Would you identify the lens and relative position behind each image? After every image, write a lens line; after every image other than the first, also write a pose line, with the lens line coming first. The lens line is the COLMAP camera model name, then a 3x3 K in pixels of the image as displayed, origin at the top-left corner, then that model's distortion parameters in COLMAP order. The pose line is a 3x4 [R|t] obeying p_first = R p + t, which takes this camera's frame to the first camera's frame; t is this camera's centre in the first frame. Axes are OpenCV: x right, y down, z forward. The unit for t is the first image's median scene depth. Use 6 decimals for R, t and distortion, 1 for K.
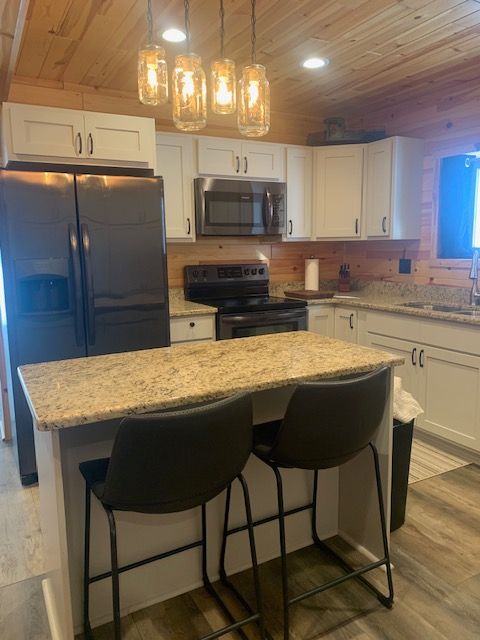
lens RADIAL K [[483.0, 0, 240.0], [0, 483.0, 320.0], [0, 0, 1]] dist [0.069247, -0.082206]
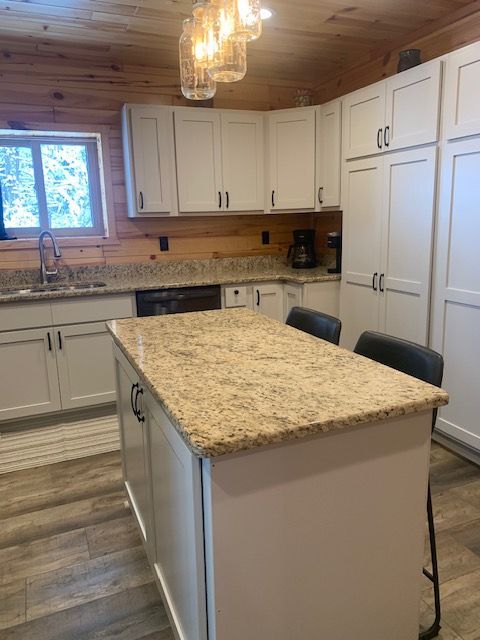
lens RADIAL K [[486.0, 0, 239.9], [0, 486.0, 324.5], [0, 0, 1]] dist [0.061277, -0.071382]
pose [[0.101304, -0.208189, 0.972828, -0.464266], [0.179943, 0.965565, 0.187897, -0.061791], [-0.978447, 0.156018, 0.135278, 0.425924]]
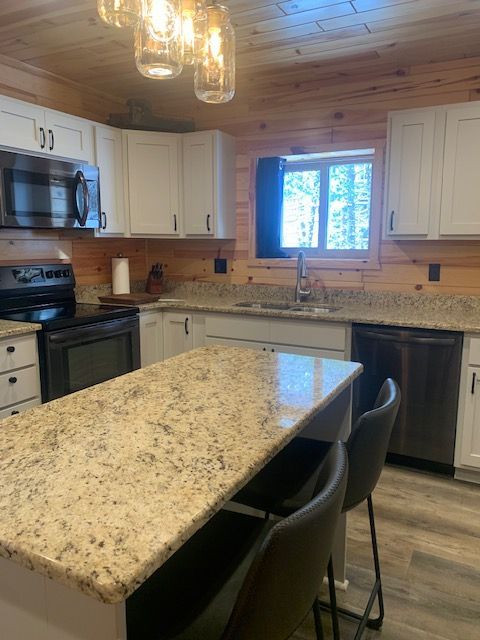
lens RADIAL K [[486.0, 0, 239.9], [0, 486.0, 324.5], [0, 0, 1]] dist [0.061277, -0.071382]
pose [[0.835227, -0.079495, 0.544129, -0.189708], [0.071655, 0.996793, 0.035639, -0.026107], [-0.545217, 0.009223, 0.838244, 0.165419]]
